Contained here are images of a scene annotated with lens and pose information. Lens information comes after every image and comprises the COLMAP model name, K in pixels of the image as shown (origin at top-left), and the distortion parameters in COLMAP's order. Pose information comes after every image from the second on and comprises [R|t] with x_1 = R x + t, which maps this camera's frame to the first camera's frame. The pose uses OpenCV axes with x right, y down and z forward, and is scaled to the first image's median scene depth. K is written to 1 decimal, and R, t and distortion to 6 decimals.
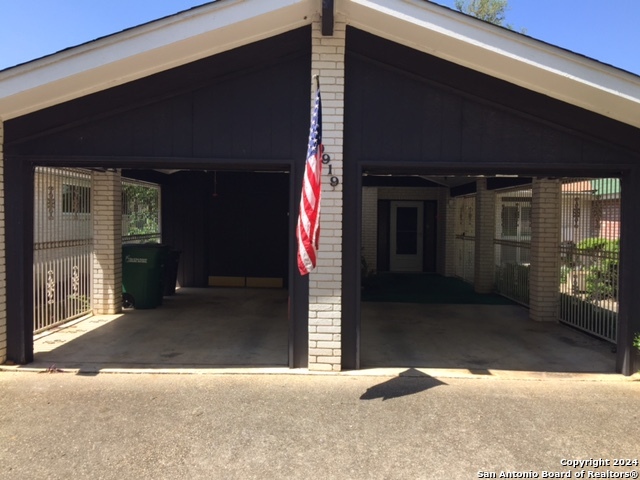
lens RADIAL K [[538.4, 0, 317.8], [0, 538.4, 235.5], [0, 0, 1]] dist [0.012781, -0.005977]
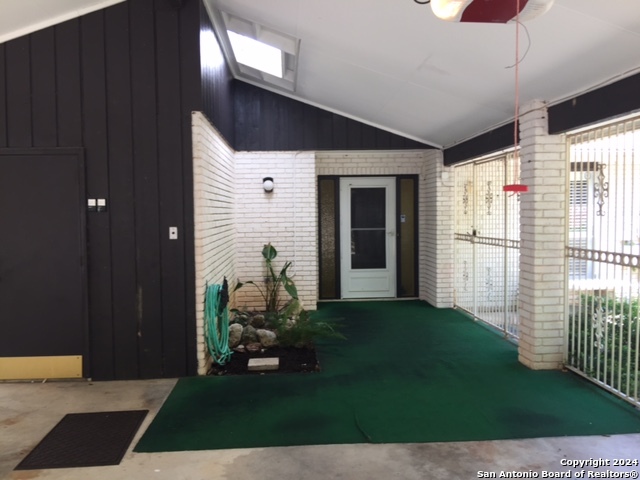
lens RADIAL K [[538.4, 0, 320.7], [0, 538.4, 243.0], [0, 0, 1]] dist [0.012781, -0.005977]
pose [[0.996664, -0.028634, 0.076429, 0.069823], [0.026636, 0.999280, 0.027031, -0.009875], [-0.077148, -0.024905, 0.996709, 0.429043]]
